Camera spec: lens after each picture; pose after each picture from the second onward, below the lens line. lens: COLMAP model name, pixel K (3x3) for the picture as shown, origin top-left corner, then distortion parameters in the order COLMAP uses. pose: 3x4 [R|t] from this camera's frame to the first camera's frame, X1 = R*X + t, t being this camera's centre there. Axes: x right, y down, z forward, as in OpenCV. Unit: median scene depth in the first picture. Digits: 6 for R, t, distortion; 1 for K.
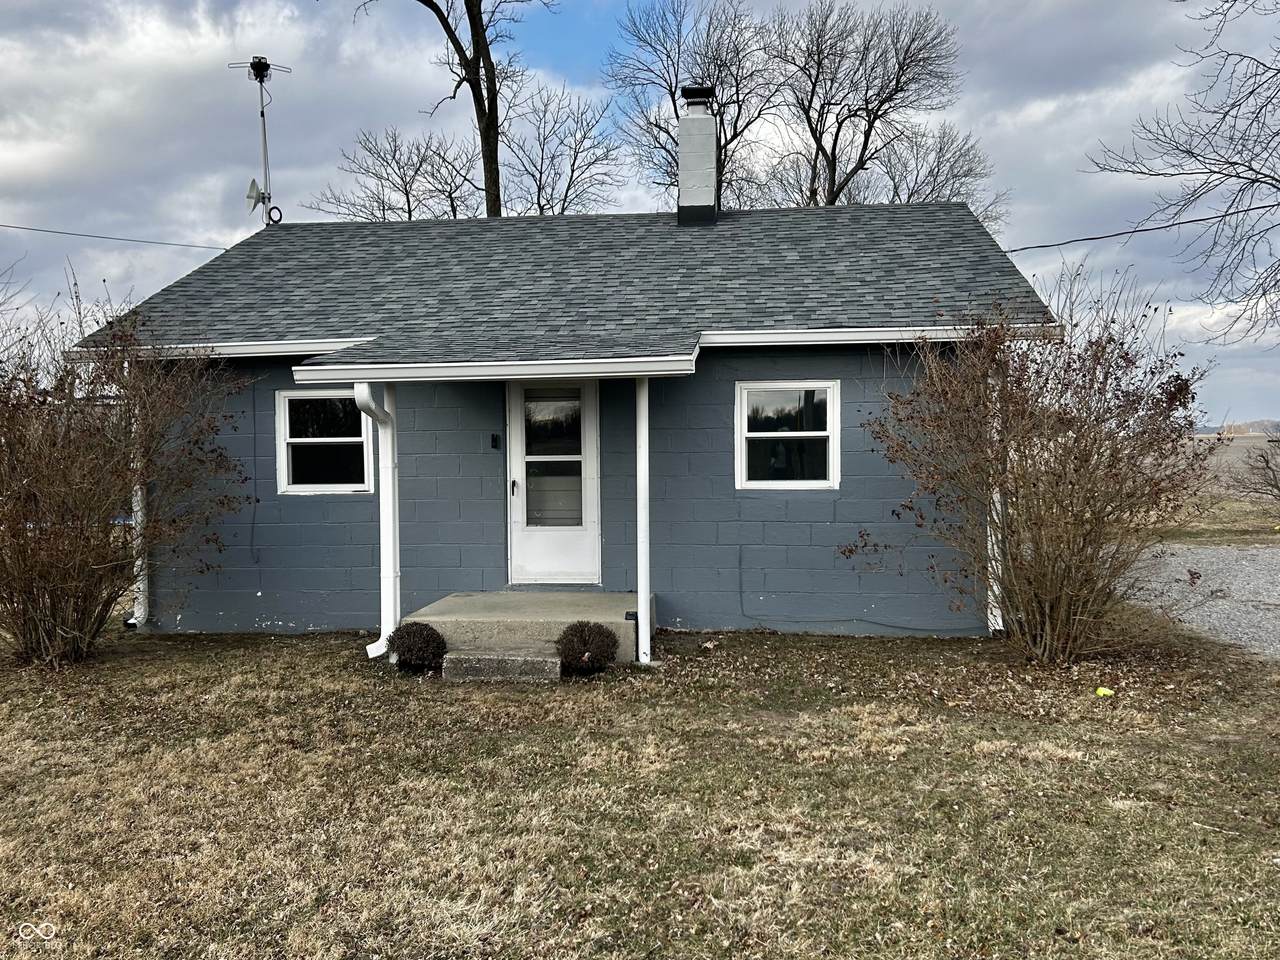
lens RADIAL K [[1150.3, 0, 640.0], [0, 1150.3, 480.0], [0, 0, 1]] dist [0.034768, -0.008394]
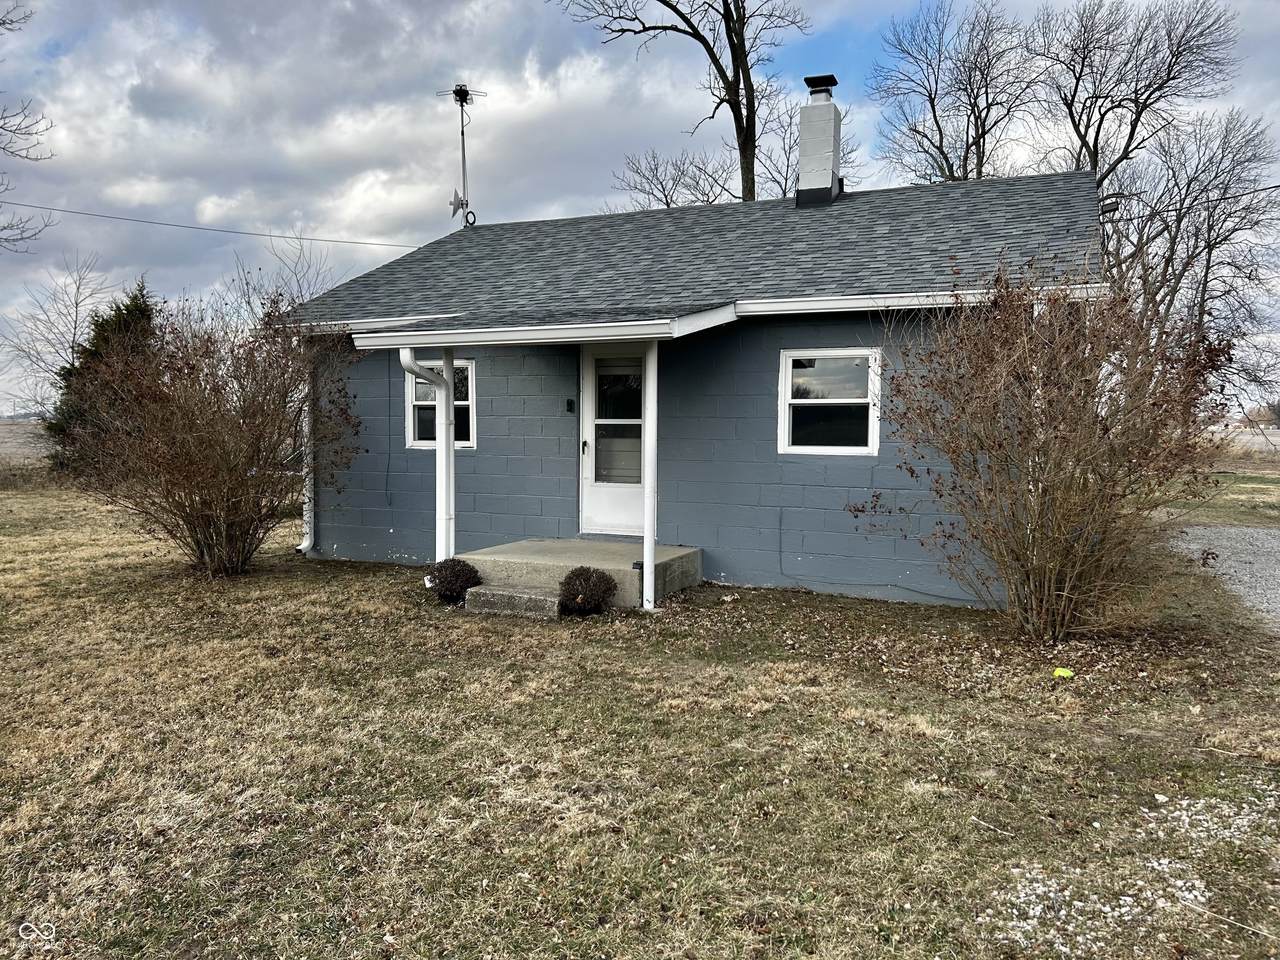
lens RADIAL K [[988.9, 0, 619.7], [0, 988.9, 486.8], [0, 0, 1]] dist [0.029589, -0.005541]
pose [[0.953005, 0.037083, -0.300676, 0.217797], [-0.028263, 0.999035, 0.033632, 0.012219], [0.301632, -0.023554, 0.953133, 0.097756]]
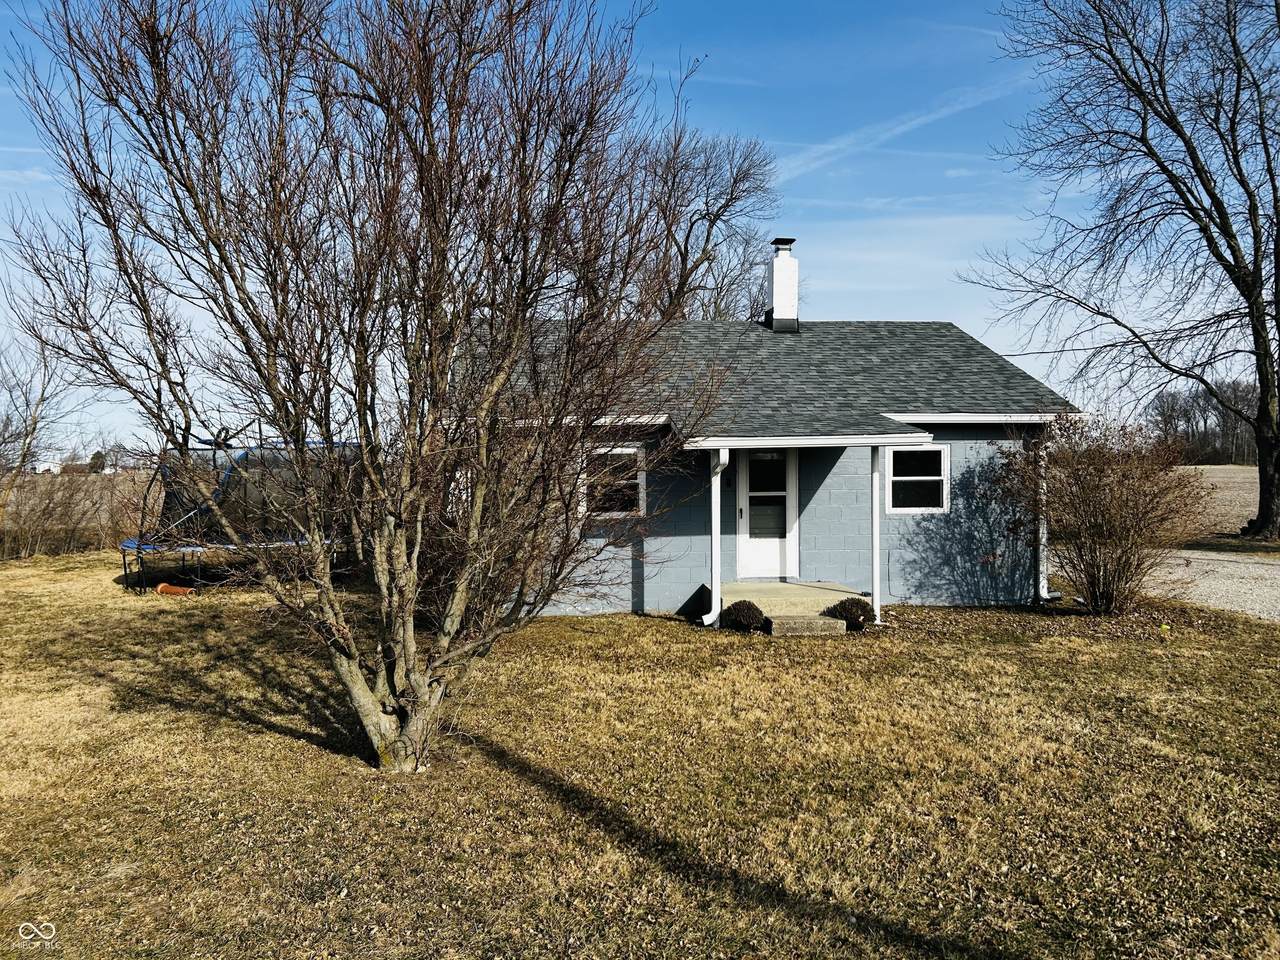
lens RADIAL K [[969.6, 0, 640.0], [0, 969.6, 480.0], [0, 0, 1]] dist [0.065408, -0.000686]
pose [[0.979764, -0.001721, 0.200150, -0.508508], [0.005289, 0.999836, -0.017292, -0.016268], [-0.200087, 0.018001, 0.979613, -0.230277]]
